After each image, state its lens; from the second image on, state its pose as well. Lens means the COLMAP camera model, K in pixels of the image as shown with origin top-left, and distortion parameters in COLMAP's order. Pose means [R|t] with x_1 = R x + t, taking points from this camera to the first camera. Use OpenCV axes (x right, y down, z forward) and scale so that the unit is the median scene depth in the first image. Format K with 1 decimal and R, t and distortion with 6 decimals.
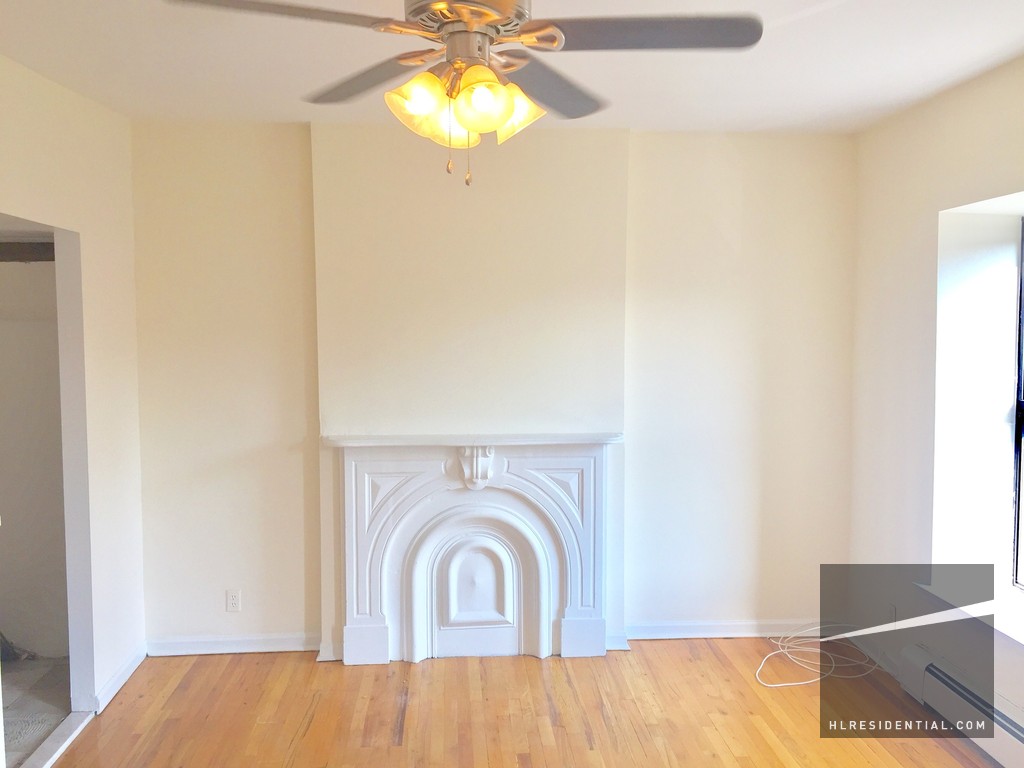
lens RADIAL K [[884.4, 0, 512.0], [0, 884.4, 384.0], [0, 0, 1]] dist [0.101847, -0.148274]
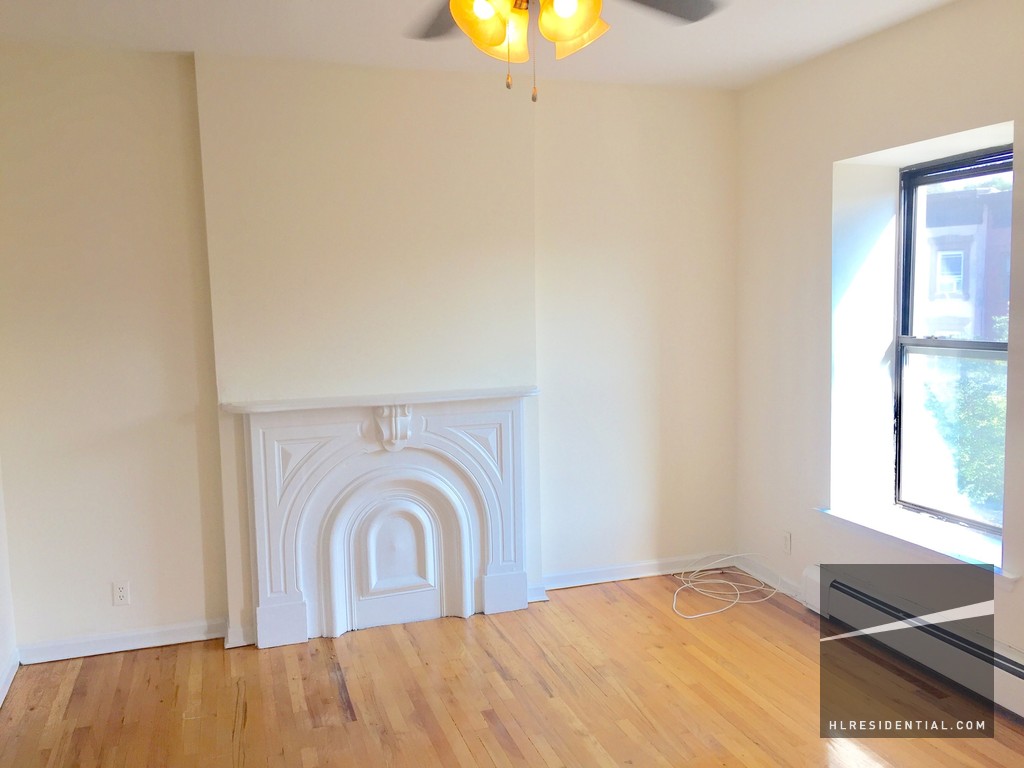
lens RADIAL K [[884.4, 0, 512.0], [0, 884.4, 384.0], [0, 0, 1]] dist [0.101847, -0.148274]
pose [[0.967600, -0.044326, 0.248568, -0.152688], [0.037195, 0.998753, 0.033315, 0.019982], [-0.249735, -0.022990, 0.968041, 0.044783]]
